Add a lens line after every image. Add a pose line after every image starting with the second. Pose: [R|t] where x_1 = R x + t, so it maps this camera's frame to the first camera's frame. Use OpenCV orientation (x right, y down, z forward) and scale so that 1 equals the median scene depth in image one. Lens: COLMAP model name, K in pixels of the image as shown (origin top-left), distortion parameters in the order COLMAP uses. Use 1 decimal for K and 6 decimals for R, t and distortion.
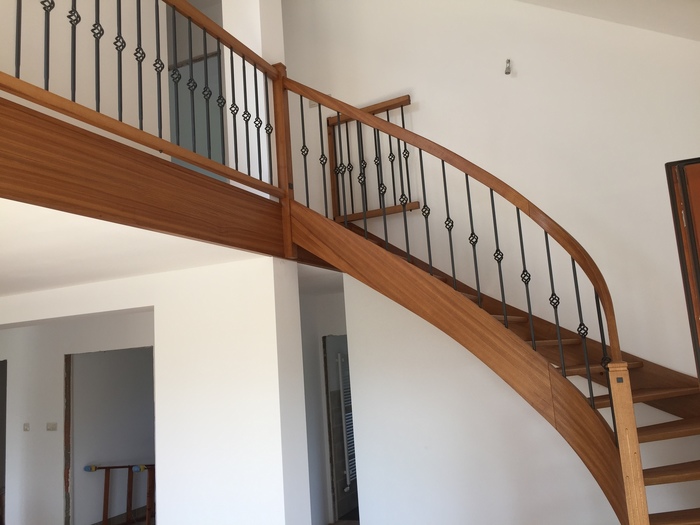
lens RADIAL K [[594.2, 0, 344.2], [0, 594.2, 261.7], [0, 0, 1]] dist [0.090281, -0.126668]
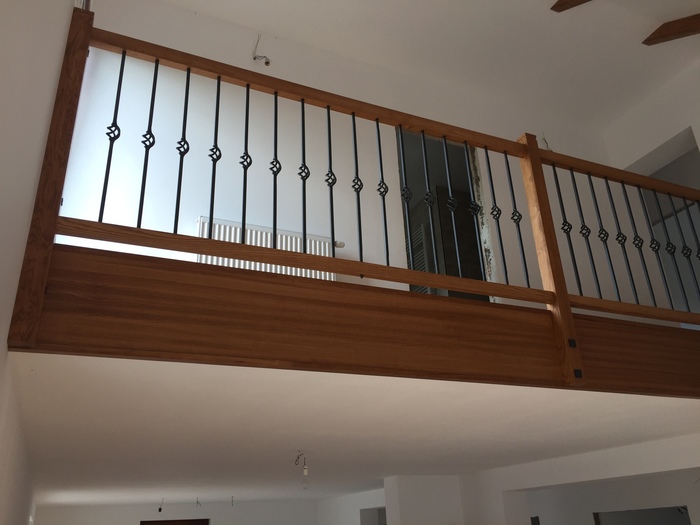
lens RADIAL K [[594.2, 0, 344.2], [0, 594.2, 261.7], [0, 0, 1]] dist [0.090281, -0.126668]
pose [[0.745078, -0.267611, -0.610936, 0.130459], [0.089917, 0.947918, -0.305560, 0.031791], [0.660889, 0.172732, 0.730335, 0.284857]]
